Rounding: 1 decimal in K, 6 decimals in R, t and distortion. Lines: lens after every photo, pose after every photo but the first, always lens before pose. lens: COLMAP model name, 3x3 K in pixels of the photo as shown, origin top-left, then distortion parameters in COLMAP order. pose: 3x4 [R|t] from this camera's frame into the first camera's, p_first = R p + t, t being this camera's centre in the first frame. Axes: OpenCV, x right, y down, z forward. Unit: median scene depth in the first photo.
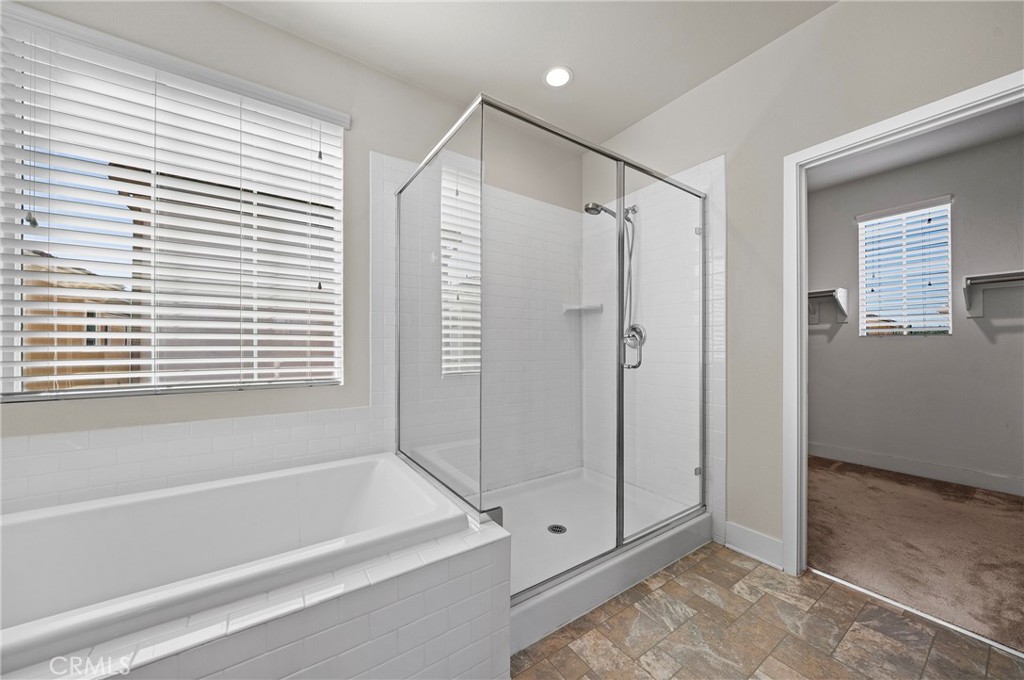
lens RADIAL K [[370.0, 0, 515.8], [0, 370.0, 342.4], [0, 0, 1]] dist [-0.001078, -0.000034]
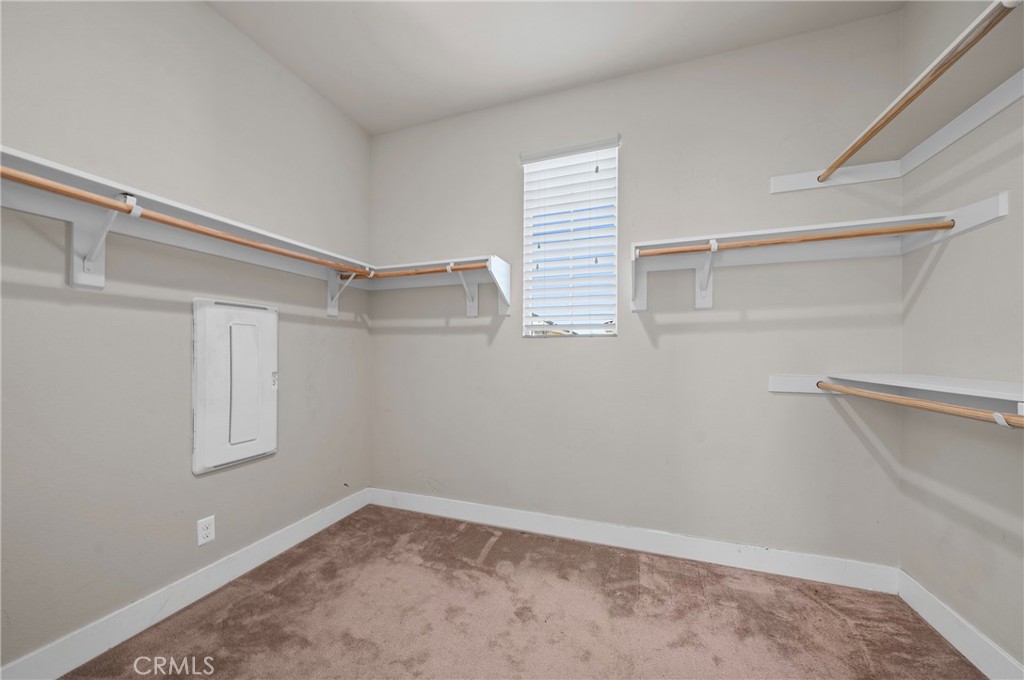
lens RADIAL K [[360.9, 0, 515.3], [0, 360.9, 350.6], [0, 0, 1]] dist [-0.009776, -0.000075]
pose [[0.811422, -0.002184, 0.584456, 0.636569], [-0.005507, 0.999920, 0.011382, 0.002460], [-0.584434, -0.012454, 0.811345, 0.569161]]
